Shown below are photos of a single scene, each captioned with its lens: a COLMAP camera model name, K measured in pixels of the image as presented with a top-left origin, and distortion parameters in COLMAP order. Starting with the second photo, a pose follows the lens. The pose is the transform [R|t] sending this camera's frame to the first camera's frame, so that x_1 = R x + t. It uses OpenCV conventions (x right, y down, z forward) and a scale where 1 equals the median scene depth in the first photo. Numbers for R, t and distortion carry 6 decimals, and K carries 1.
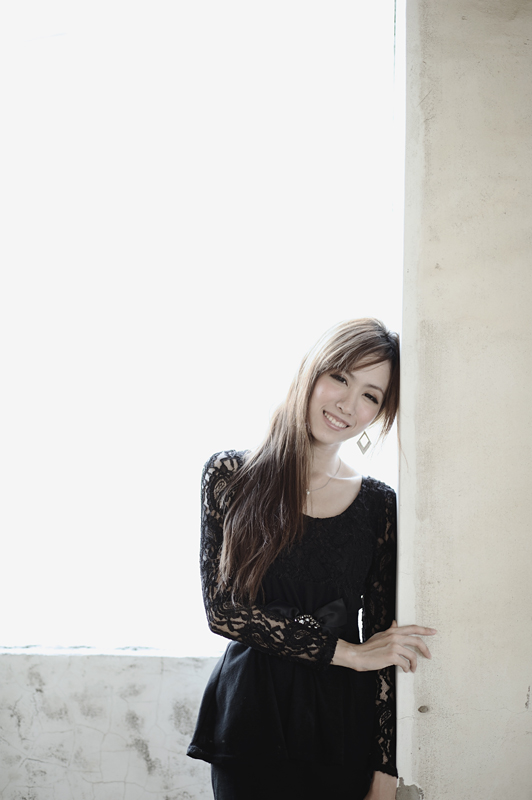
lens RADIAL K [[1925.3, 0, 264.7], [0, 1925.3, 399.3], [0, 0, 1]] dist [-0.025362, 0.000000]
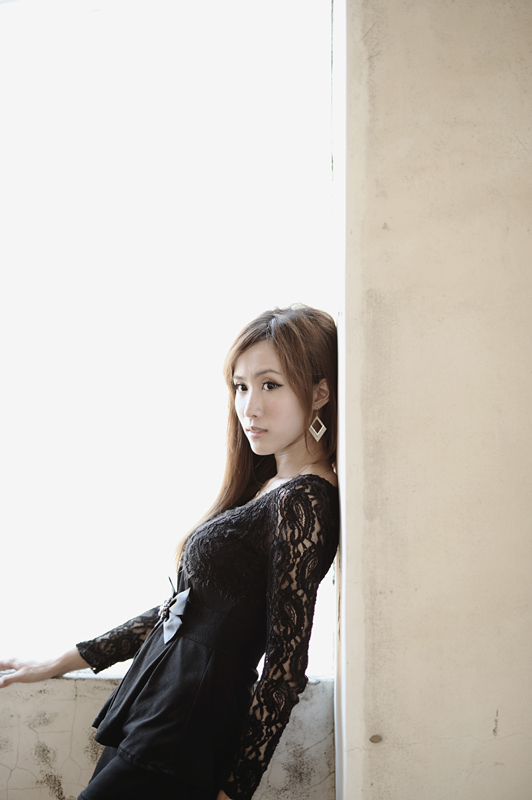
lens RADIAL K [[1925.3, 0, 267.3], [0, 1925.3, 398.9], [0, 0, 1]] dist [-0.025362, 0.000000]
pose [[0.999460, -0.013085, 0.030149, 0.009615], [0.012970, 0.999908, 0.004019, 0.004158], [-0.030199, -0.003626, 0.999537, 0.136338]]
